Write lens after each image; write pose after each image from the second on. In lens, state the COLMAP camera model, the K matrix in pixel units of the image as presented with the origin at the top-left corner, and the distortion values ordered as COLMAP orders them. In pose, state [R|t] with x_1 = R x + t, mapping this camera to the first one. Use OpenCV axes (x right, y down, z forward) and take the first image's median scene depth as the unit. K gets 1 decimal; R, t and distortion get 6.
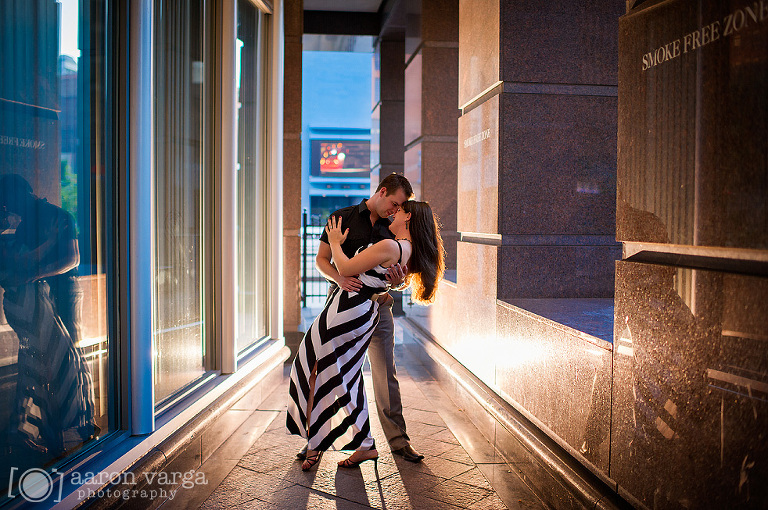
lens RADIAL K [[819.9, 0, 384.0], [0, 819.9, 255.0], [0, 0, 1]] dist [-0.028434, -0.004932]
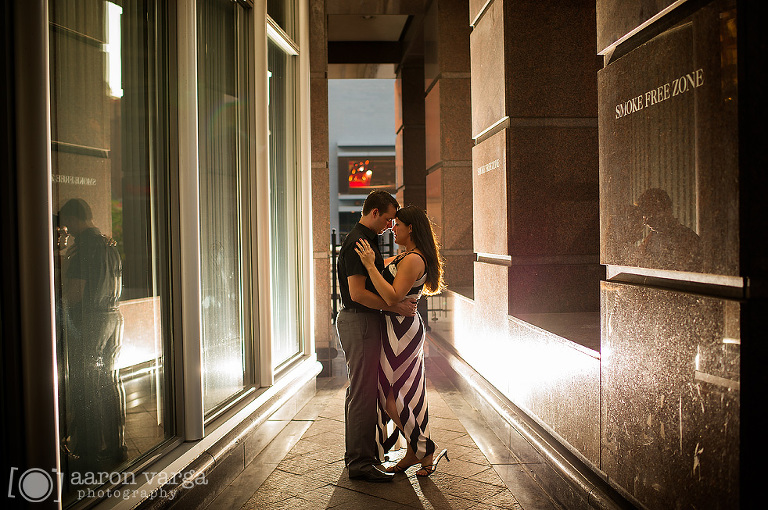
lens RADIAL K [[819.9, 0, 384.0], [0, 819.9, 255.0], [0, 0, 1]] dist [-0.028434, -0.004932]
pose [[0.999080, -0.022456, -0.036534, 0.013047], [0.021813, 0.999602, -0.017906, -0.009848], [0.036921, 0.017092, 0.999172, -0.103570]]
